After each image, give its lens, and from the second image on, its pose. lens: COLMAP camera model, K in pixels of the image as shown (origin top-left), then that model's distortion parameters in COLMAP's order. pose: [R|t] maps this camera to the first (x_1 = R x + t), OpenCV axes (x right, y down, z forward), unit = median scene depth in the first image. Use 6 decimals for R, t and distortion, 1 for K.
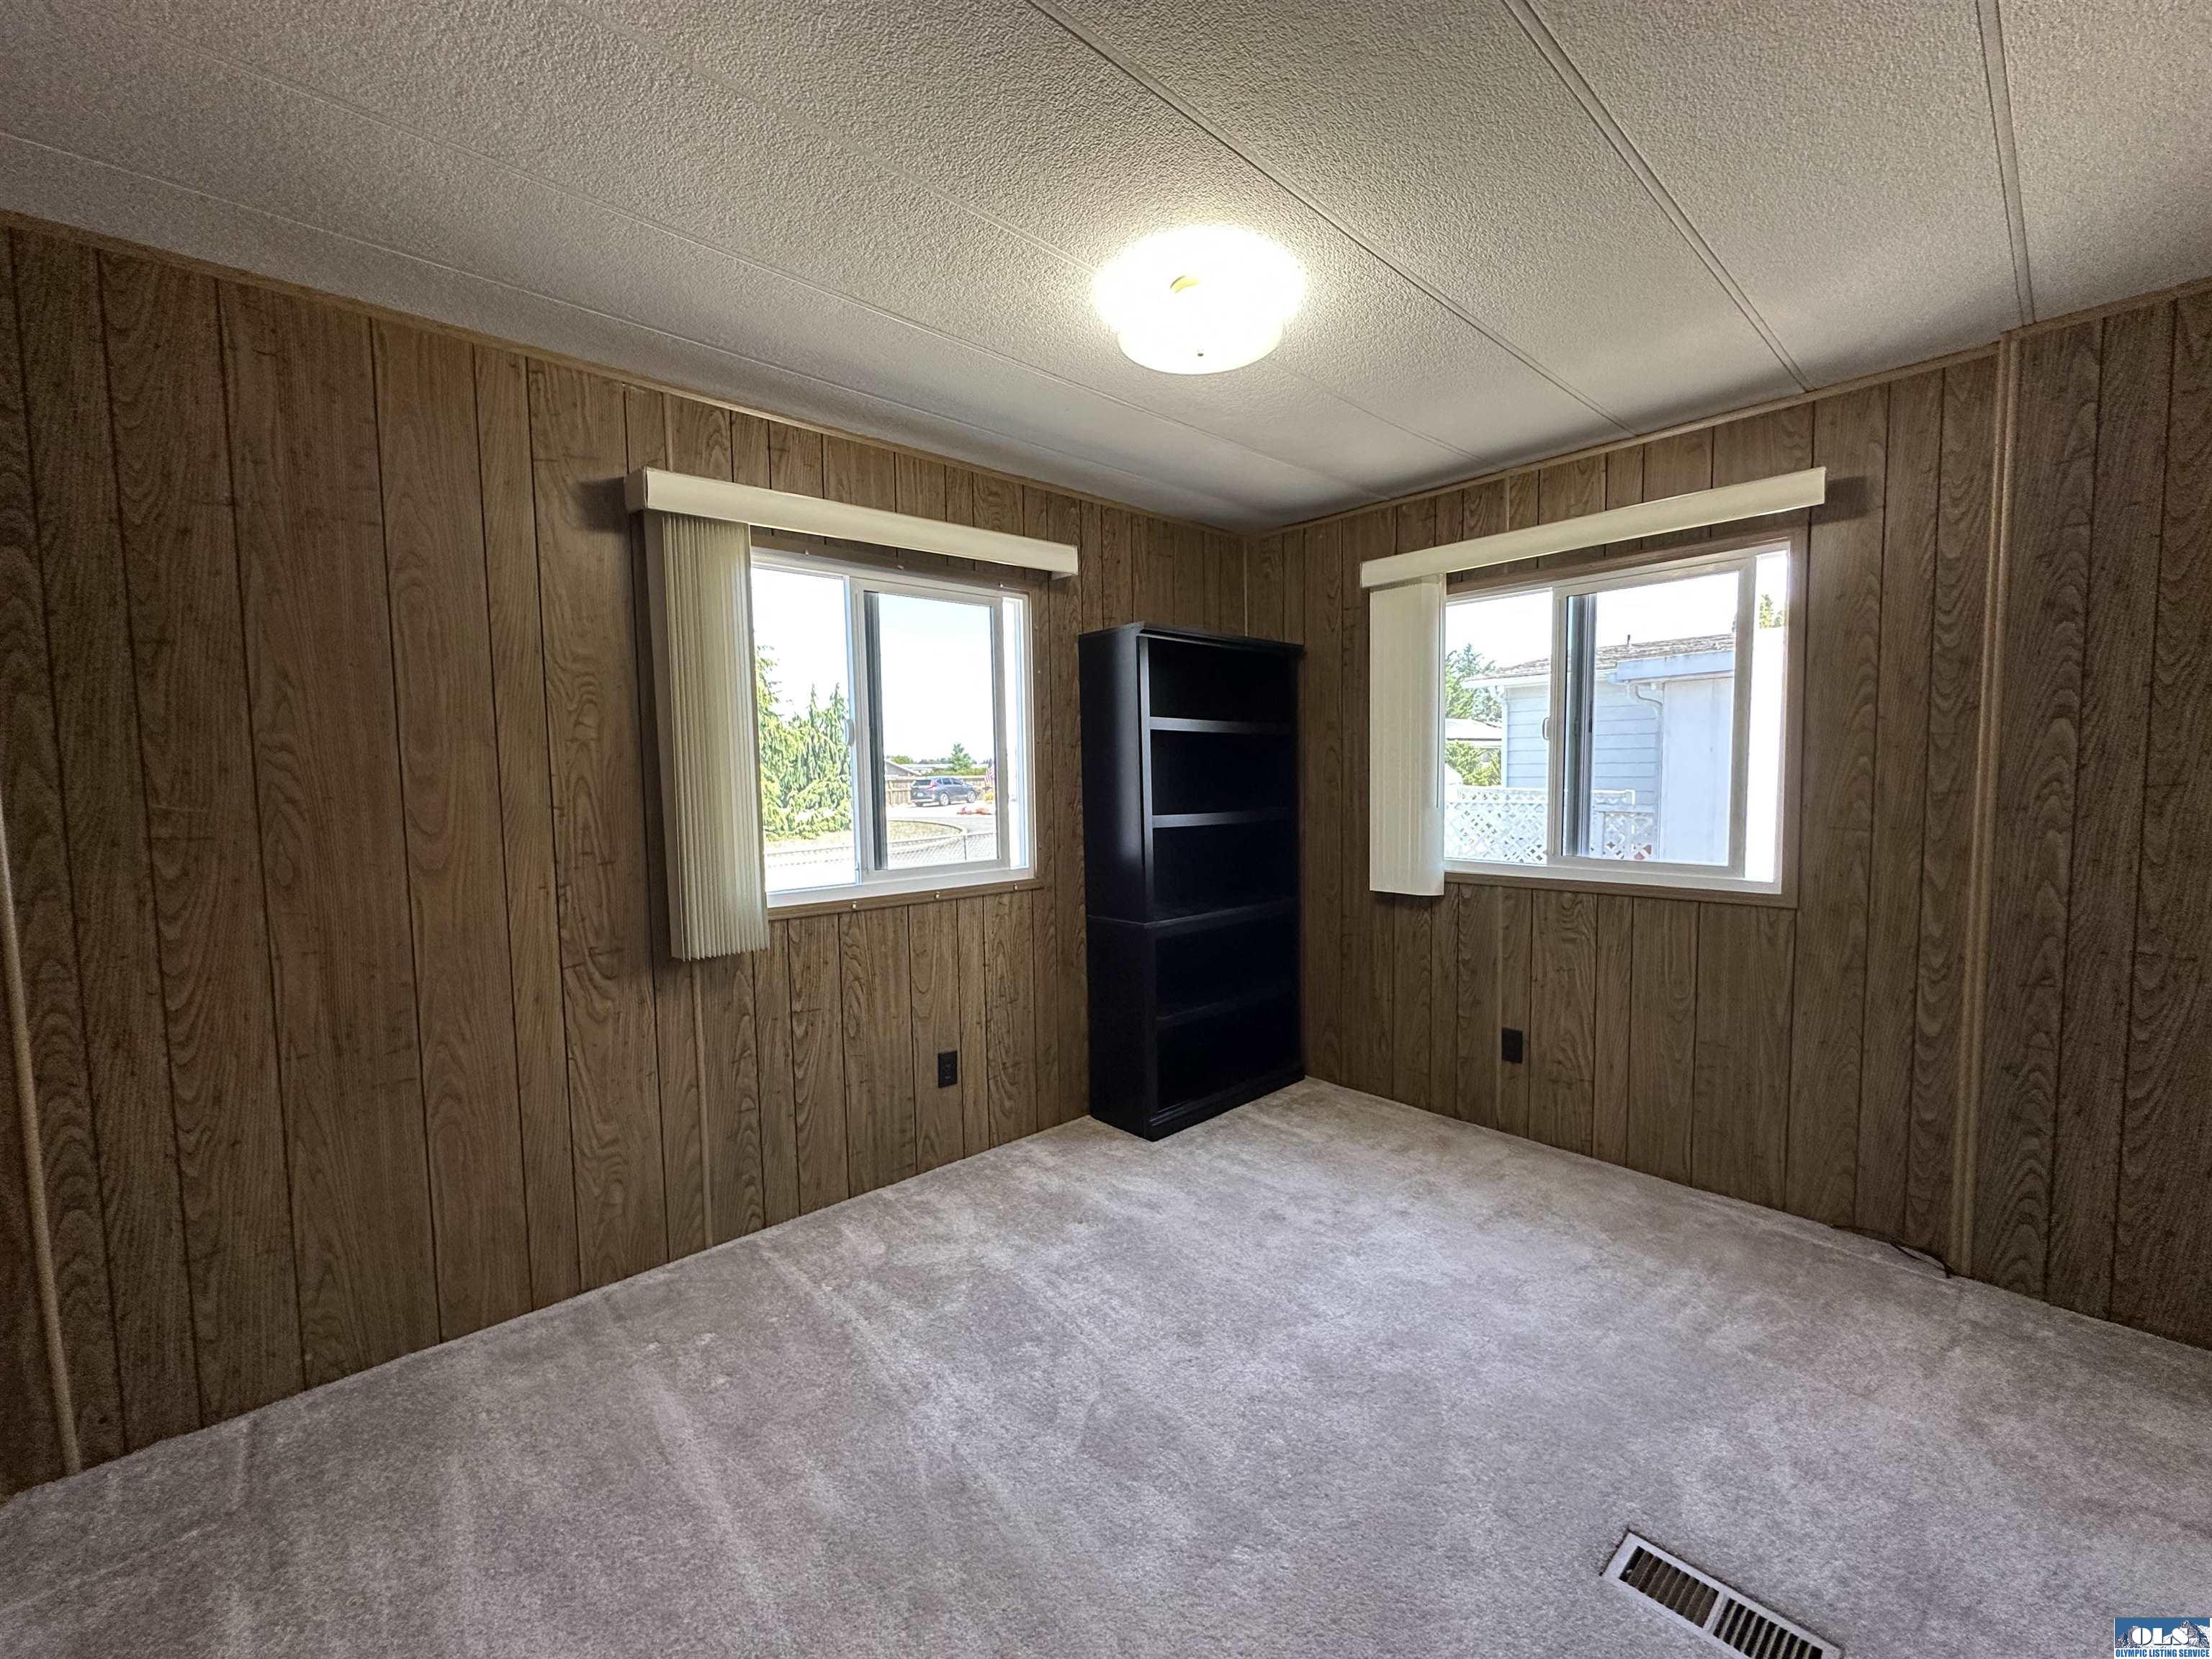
lens RADIAL K [[880.0, 0, 1096.6], [0, 880.0, 832.1], [0, 0, 1]] dist [-0.004381, 0.001247]
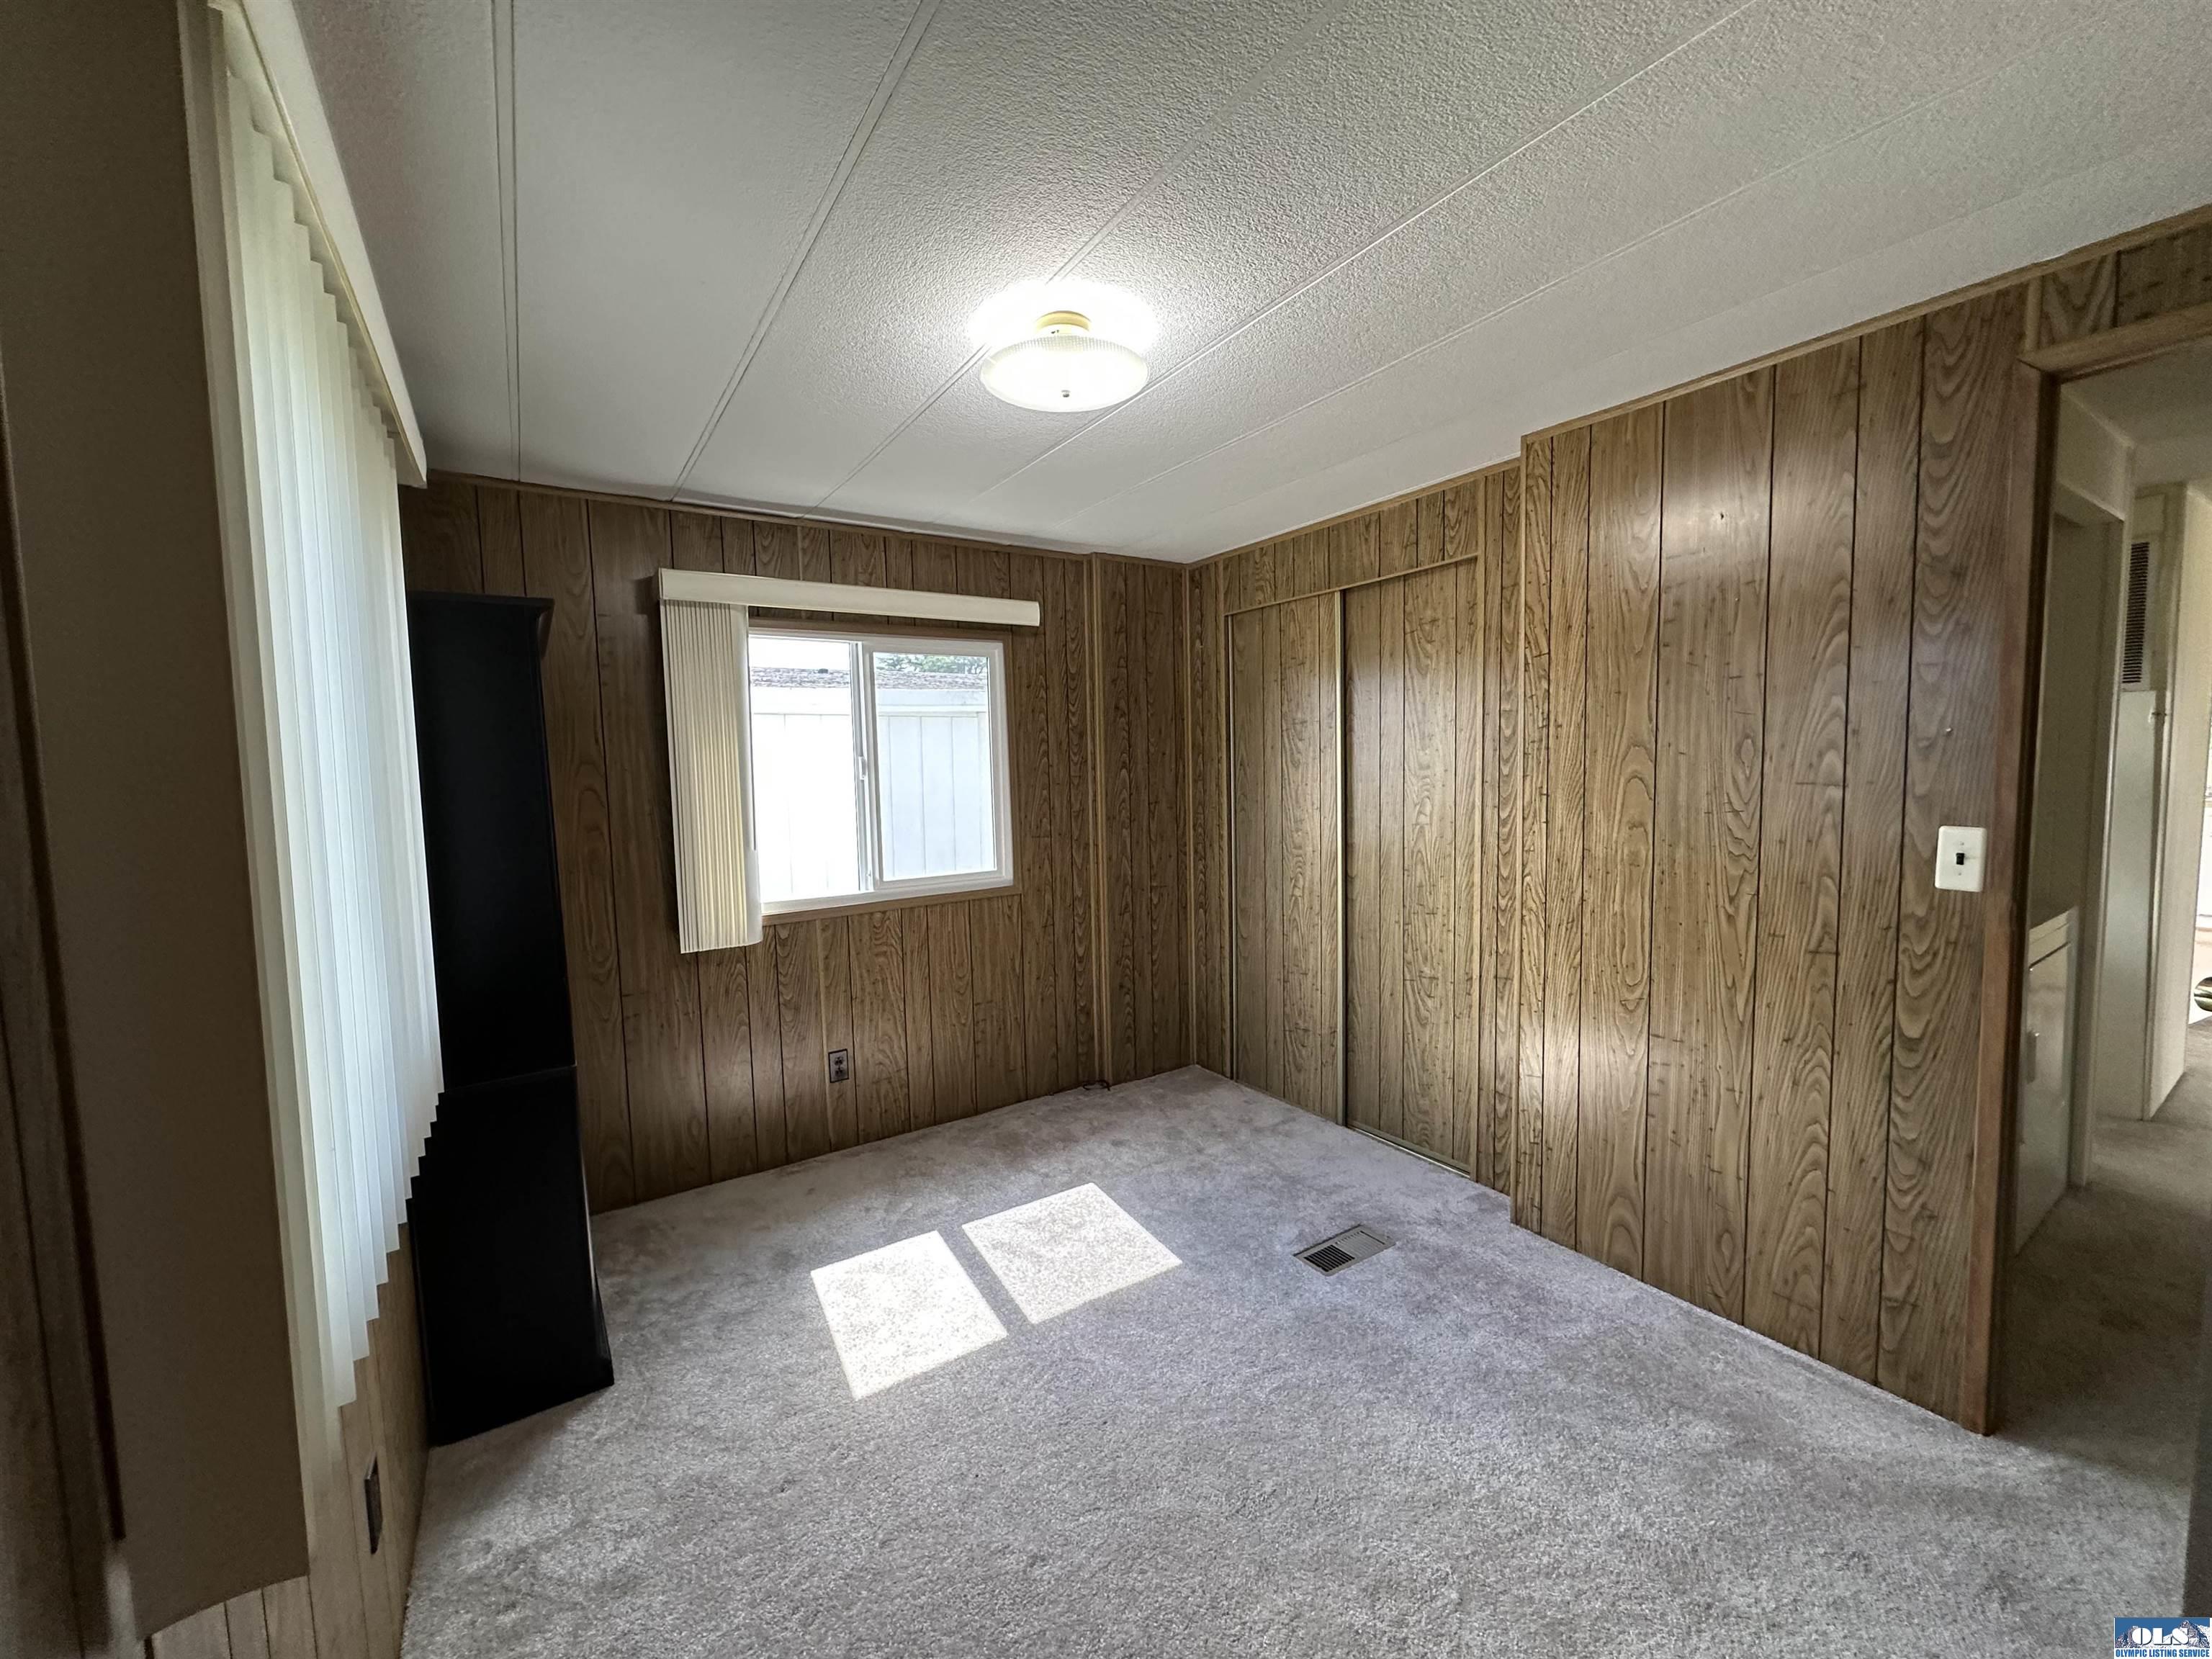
lens RADIAL K [[880.0, 0, 1104.5], [0, 880.0, 822.6], [0, 0, 1]] dist [-0.004381, 0.001247]
pose [[0.148054, -0.059733, 0.987174, -1.031167], [0.089387, 0.994897, 0.046794, -0.142755], [-0.984931, 0.081313, 0.152638, 1.017315]]
